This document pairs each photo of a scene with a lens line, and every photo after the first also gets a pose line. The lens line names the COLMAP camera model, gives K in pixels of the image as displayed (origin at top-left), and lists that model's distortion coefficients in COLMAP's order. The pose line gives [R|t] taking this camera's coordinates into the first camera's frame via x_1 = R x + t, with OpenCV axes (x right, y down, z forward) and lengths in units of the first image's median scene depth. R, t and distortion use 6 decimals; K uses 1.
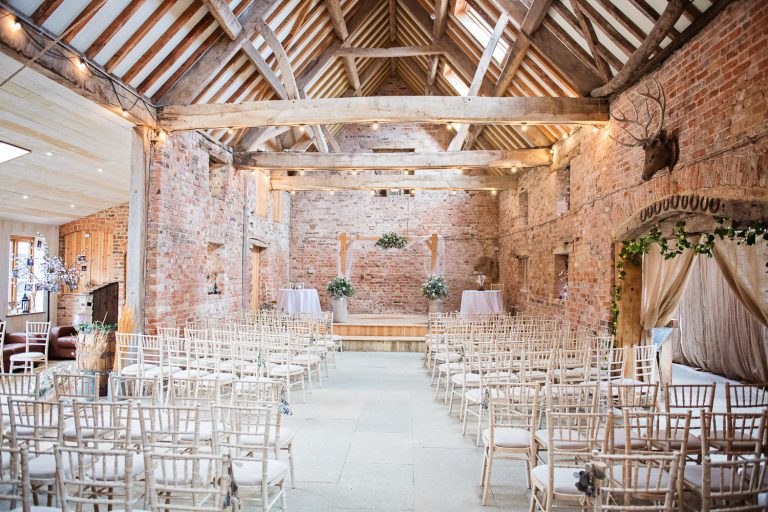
lens RADIAL K [[538.4, 0, 384.0], [0, 538.4, 256.0], [0, 0, 1]] dist [-0.043675, -0.002974]
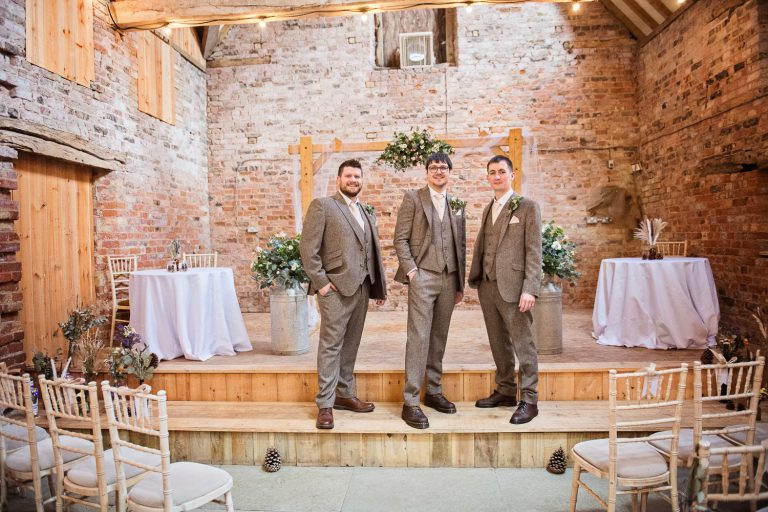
lens RADIAL K [[538.4, 0, 384.0], [0, 538.4, 256.0], [0, 0, 1]] dist [-0.043675, -0.002974]
pose [[0.999068, -0.031717, -0.029292, -0.001099], [0.033433, 0.997632, 0.060104, 0.027918], [0.027316, -0.061027, 0.997762, 0.517699]]
